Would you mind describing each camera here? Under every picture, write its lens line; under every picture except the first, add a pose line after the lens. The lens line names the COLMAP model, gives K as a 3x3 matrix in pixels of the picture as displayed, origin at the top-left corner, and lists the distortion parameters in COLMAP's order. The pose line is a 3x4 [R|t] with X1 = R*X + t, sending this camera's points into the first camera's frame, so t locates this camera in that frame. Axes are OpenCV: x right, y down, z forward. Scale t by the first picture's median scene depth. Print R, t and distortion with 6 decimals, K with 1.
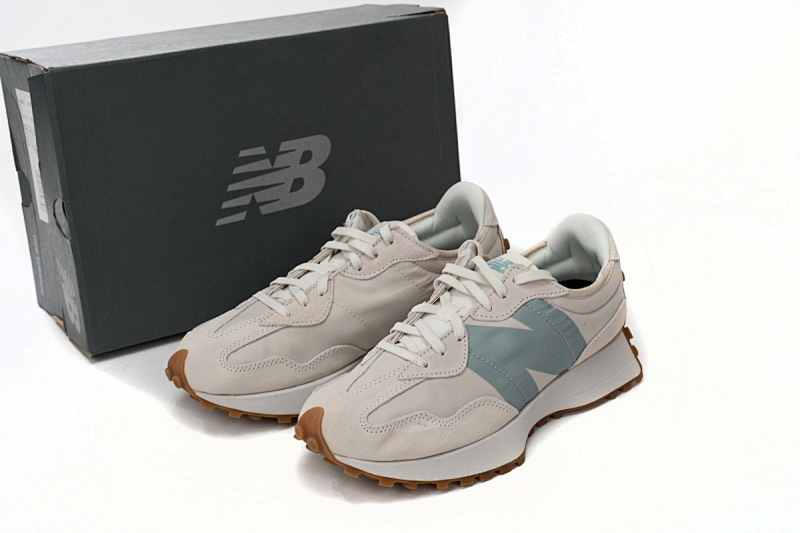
lens RADIAL K [[1263.2, 0, 400.3], [0, 1263.2, 269.4], [0, 0, 1]] dist [0.048994, 0.000000]
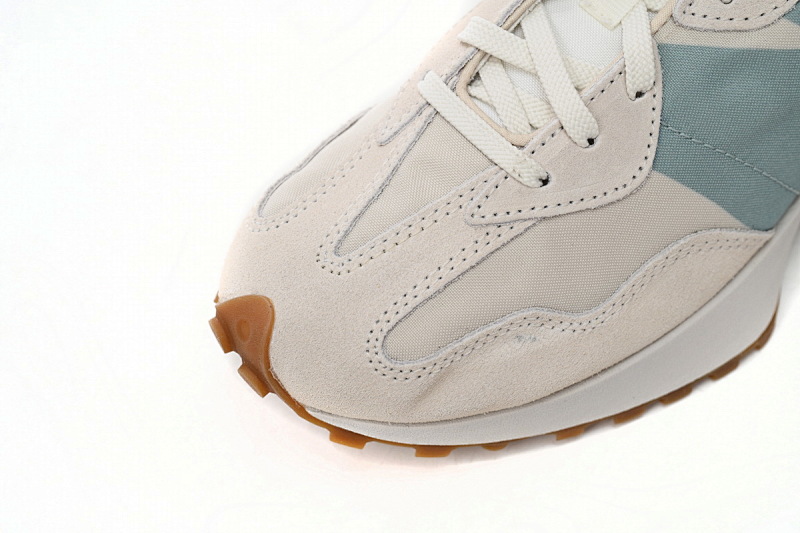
lens RADIAL K [[1673.1, 0, 398.1], [0, 1673.1, 262.2], [0, 0, 1]] dist [-0.025123, 0.000000]
pose [[0.995866, 0.043526, -0.079724, 0.017678], [0.009927, 0.820296, 0.571853, -0.192545], [0.090288, -0.570281, 0.816473, 0.573116]]
